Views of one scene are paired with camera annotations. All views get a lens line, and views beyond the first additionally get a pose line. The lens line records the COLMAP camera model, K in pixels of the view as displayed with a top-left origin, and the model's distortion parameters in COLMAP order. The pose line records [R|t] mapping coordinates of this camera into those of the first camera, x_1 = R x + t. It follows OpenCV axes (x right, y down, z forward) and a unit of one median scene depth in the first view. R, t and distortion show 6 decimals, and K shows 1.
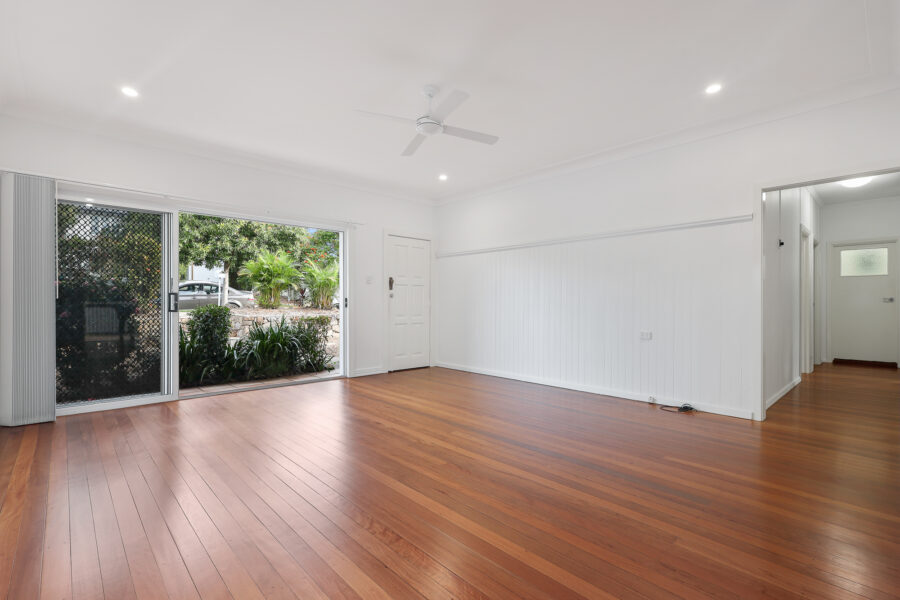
lens RADIAL K [[416.9, 0, 451.8], [0, 416.9, 308.9], [0, 0, 1]] dist [0.000903, 0.000404]
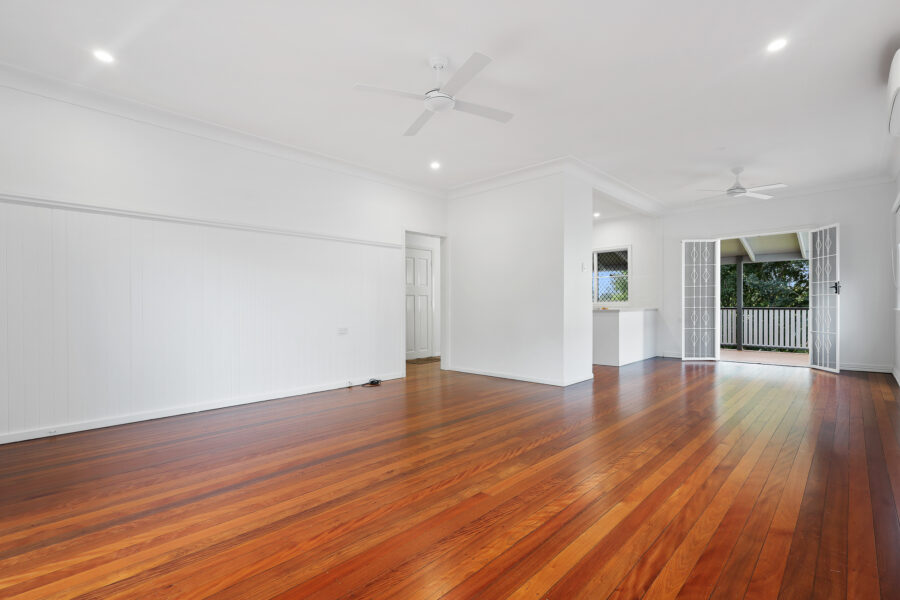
lens RADIAL K [[416.9, 0, 451.8], [0, 416.9, 308.9], [0, 0, 1]] dist [0.000903, 0.000404]
pose [[-0.054467, -0.009008, 0.998475, -0.929010], [0.016902, 0.999808, 0.009942, -0.003778], [-0.998373, 0.017418, -0.054304, 0.988562]]
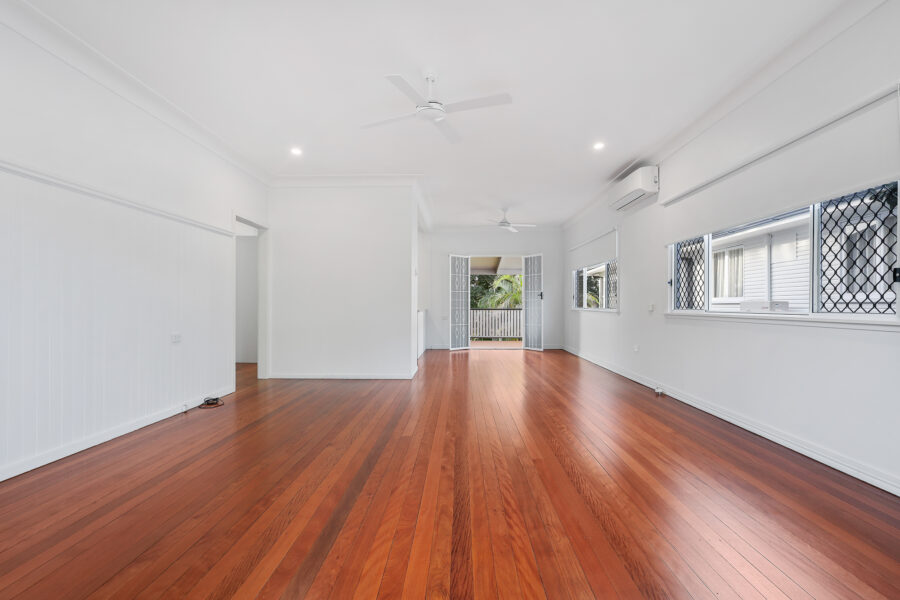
lens RADIAL K [[413.8, 0, 448.5], [0, 413.8, 305.8], [0, 0, 1]] dist [0.001573, 0.000166]
pose [[-0.708023, -0.002514, 0.706185, -0.727042], [0.006389, 0.999930, 0.009965, -0.012245], [-0.706161, 0.011568, -0.707957, 1.583421]]
